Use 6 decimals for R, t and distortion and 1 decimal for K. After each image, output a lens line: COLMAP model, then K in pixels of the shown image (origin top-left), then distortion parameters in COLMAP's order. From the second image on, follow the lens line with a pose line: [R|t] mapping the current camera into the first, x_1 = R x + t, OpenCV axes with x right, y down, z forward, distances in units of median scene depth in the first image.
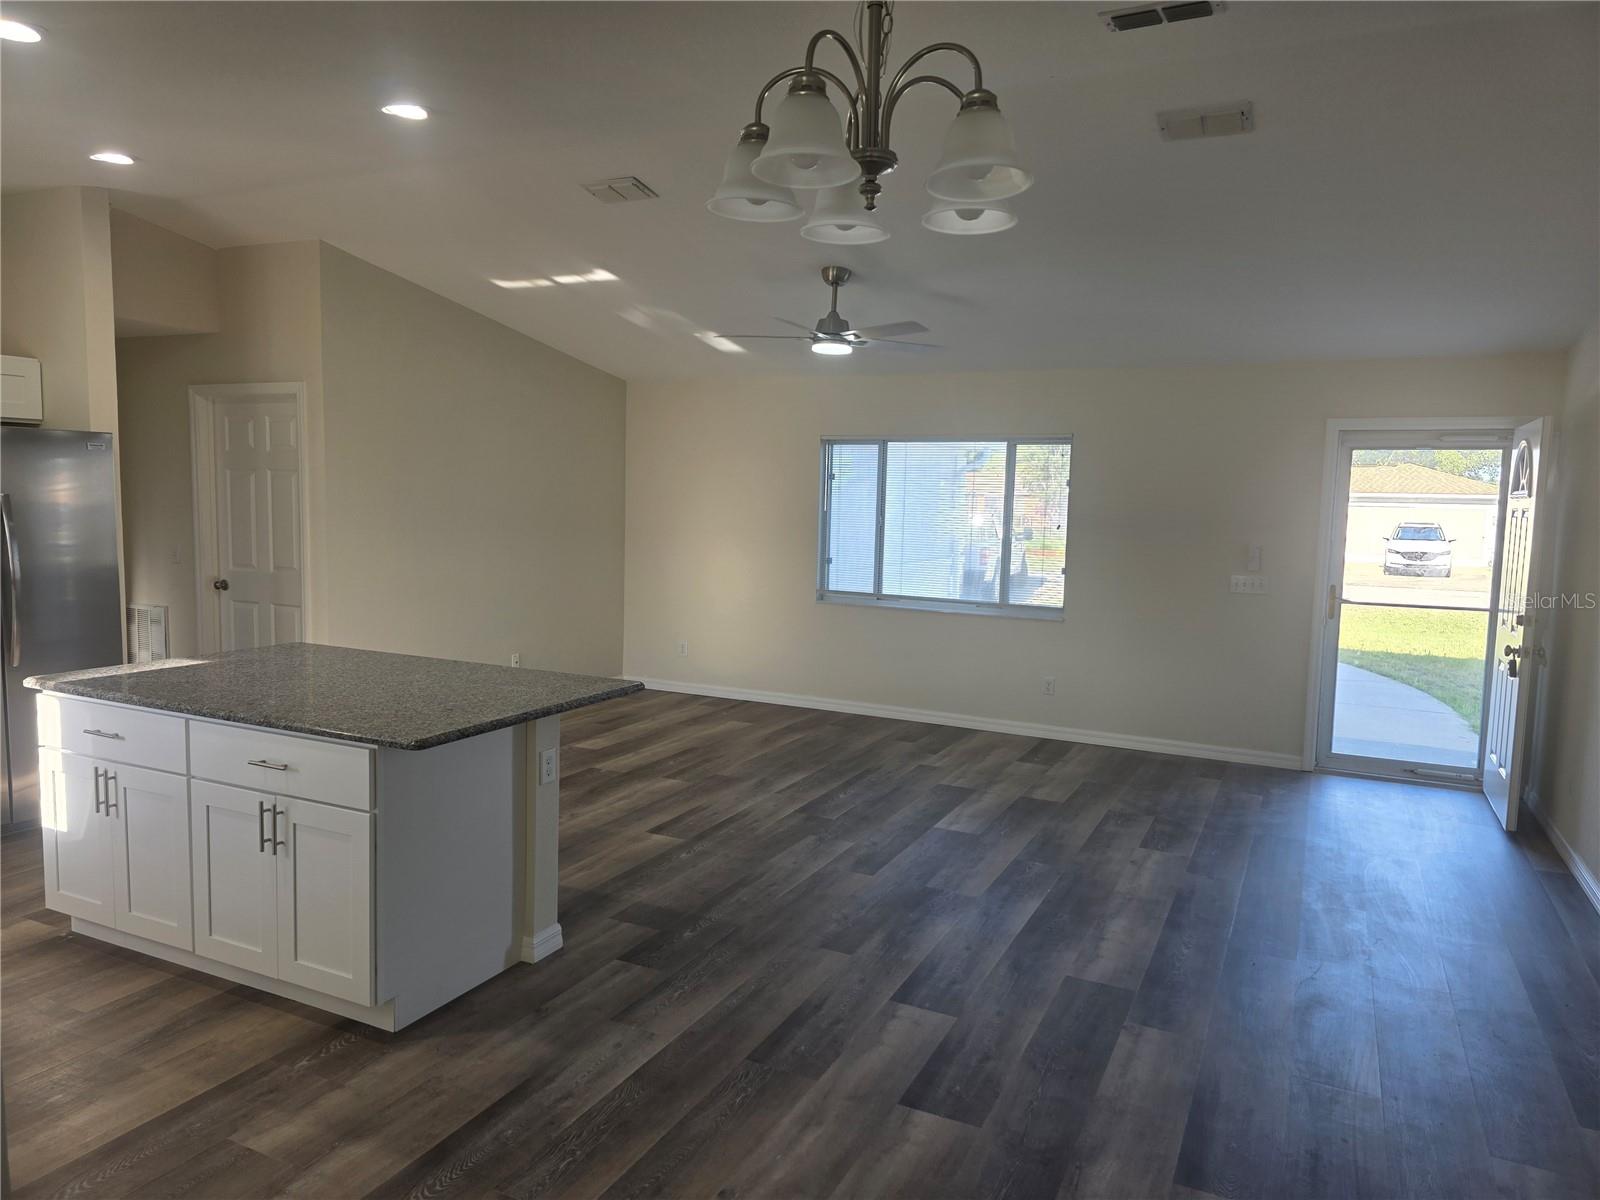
lens RADIAL K [[1071.0, 0, 802.9], [0, 1071.0, 584.4], [0, 0, 1]] dist [0.058448, -0.048431]
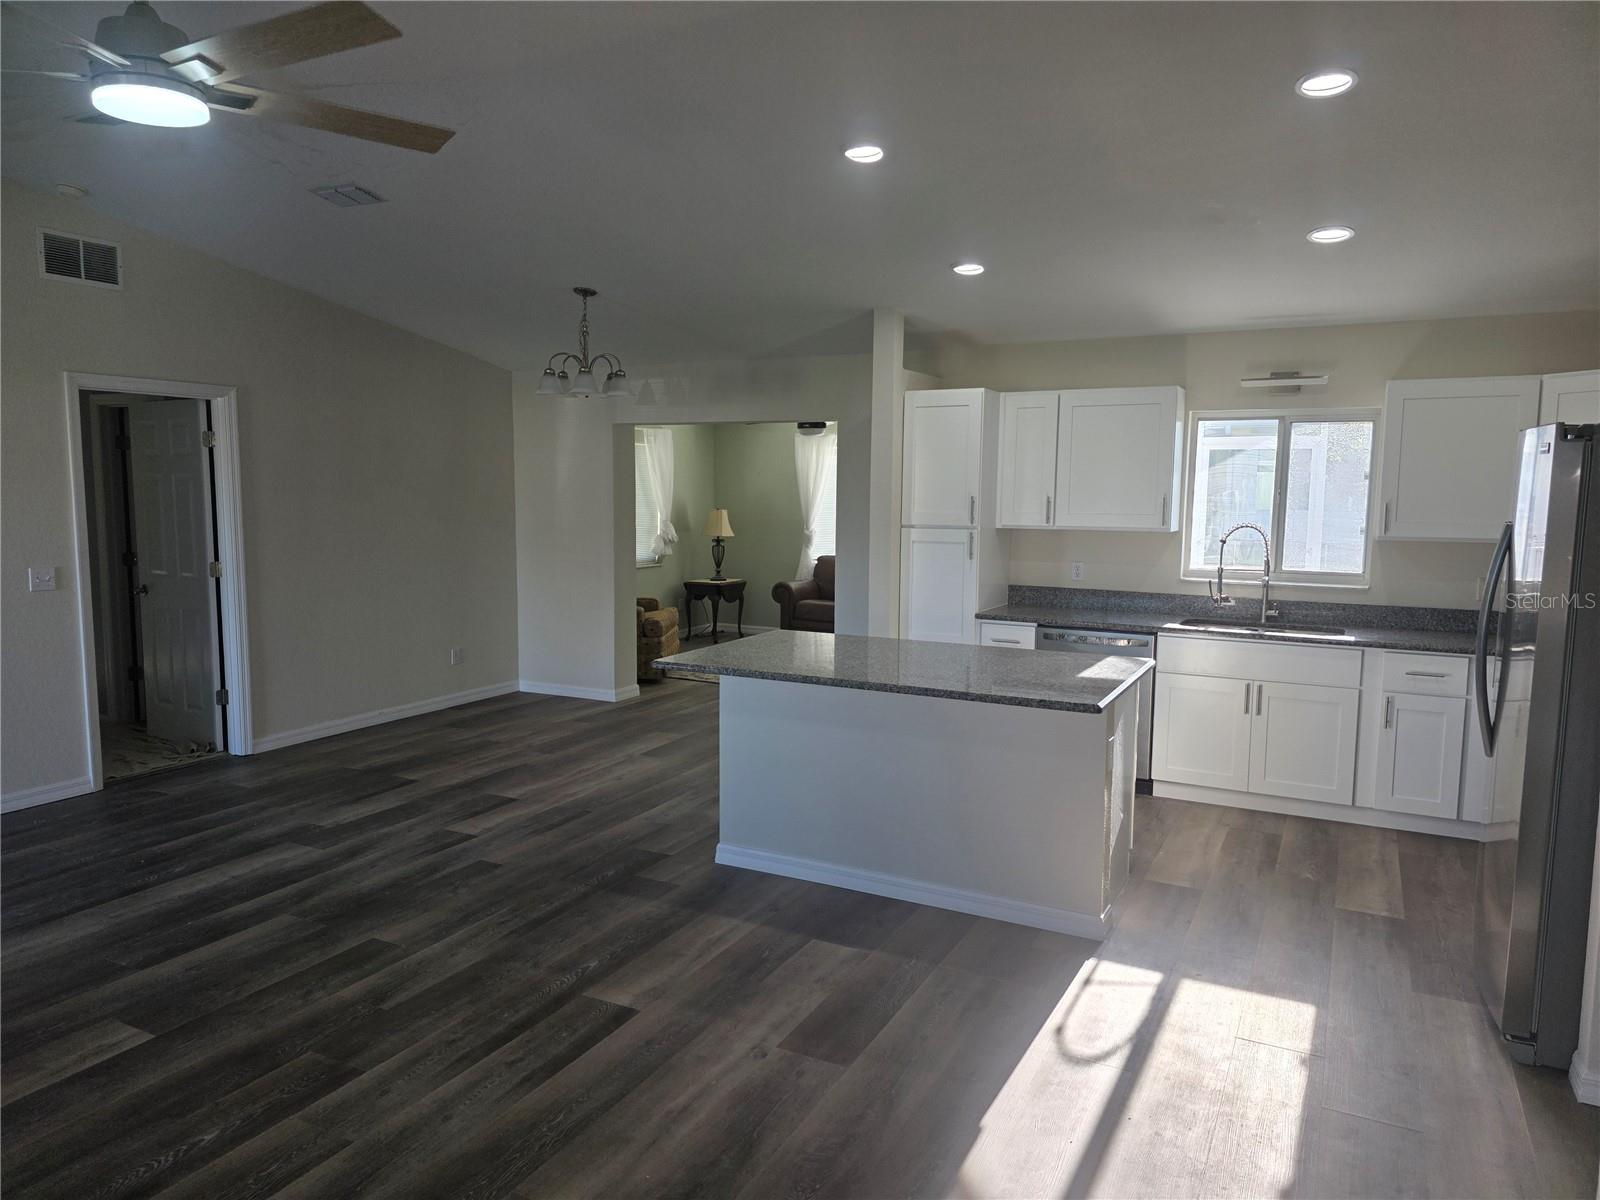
lens RADIAL K [[1071.0, 0, 794.6], [0, 1071.0, 589.7], [0, 0, 1]] dist [0.058448, -0.048431]
pose [[-0.998982, -0.037253, 0.025454, -0.244354], [-0.031918, 0.982246, 0.184860, -0.144001], [-0.031888, 0.183859, -0.982435, 1.575599]]
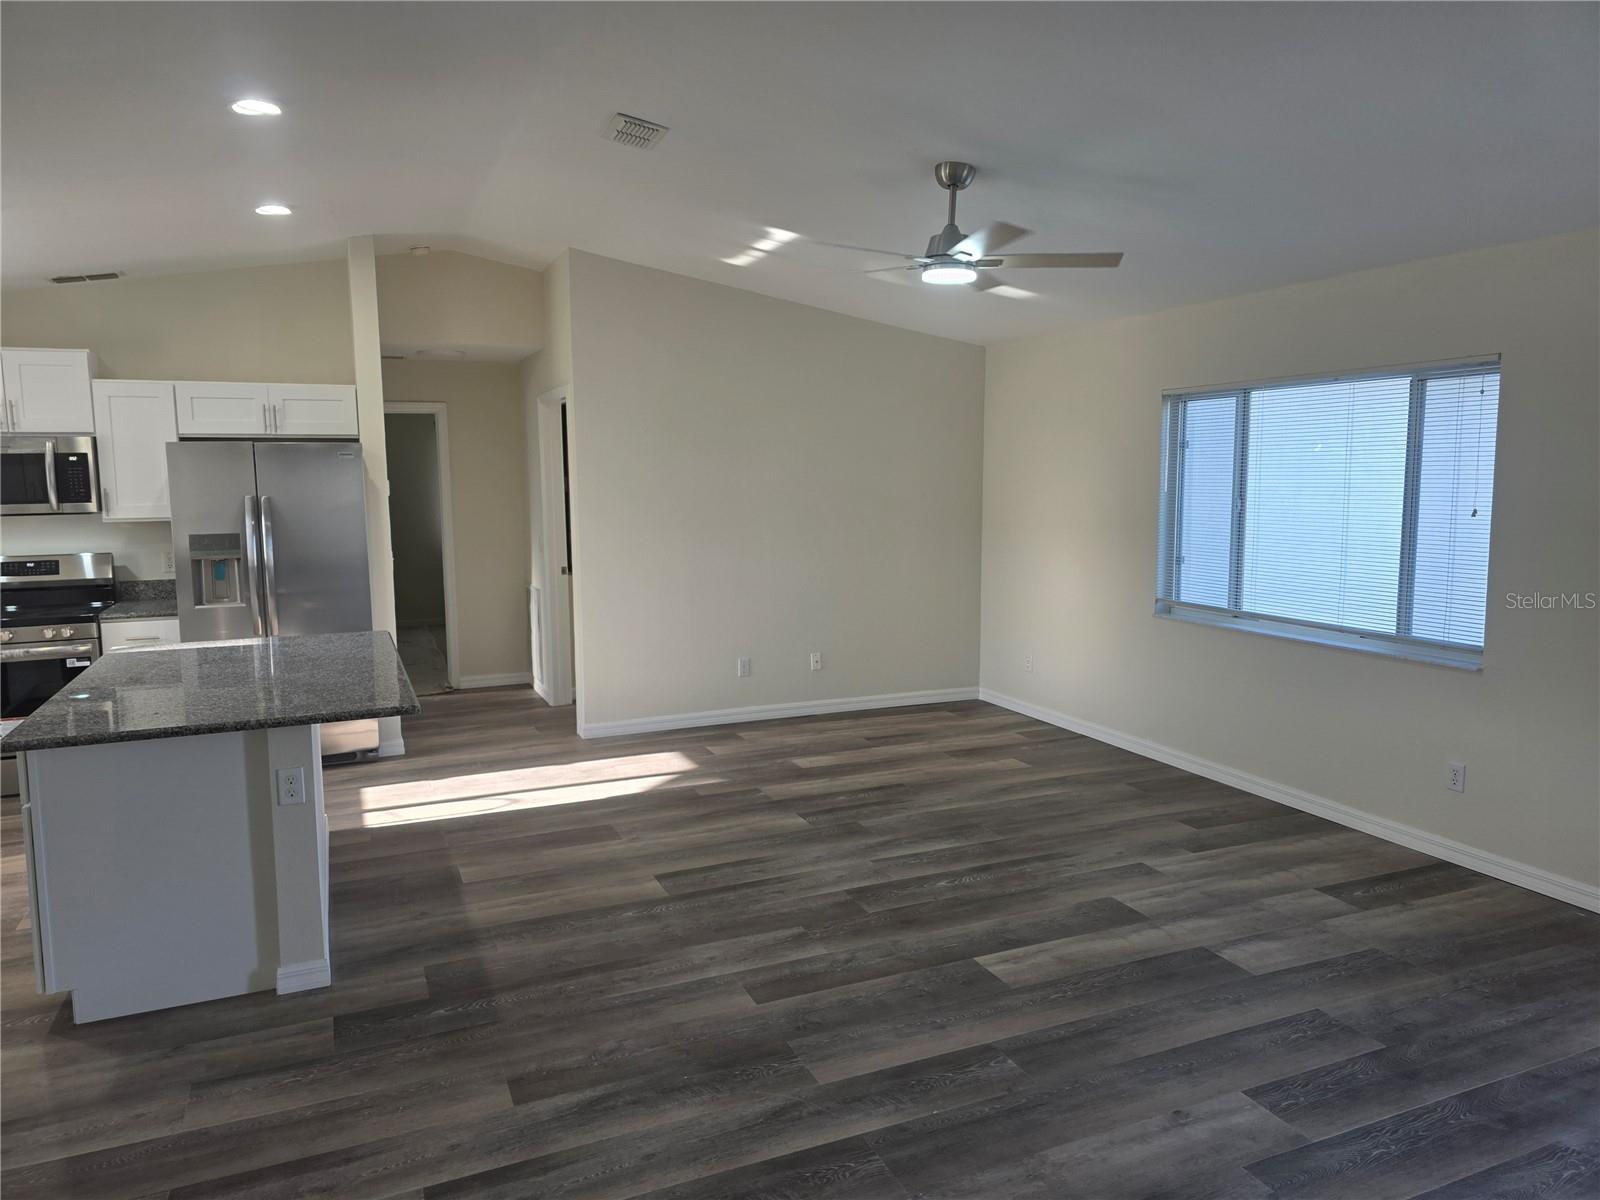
lens RADIAL K [[1071.0, 0, 792.0], [0, 1071.0, 584.6], [0, 0, 1]] dist [0.058448, -0.048431]
pose [[0.754679, 0.035761, -0.655119, 0.487483], [-0.026895, 0.999360, 0.023570, -0.025459], [0.655543, -0.000169, 0.755158, 0.416740]]
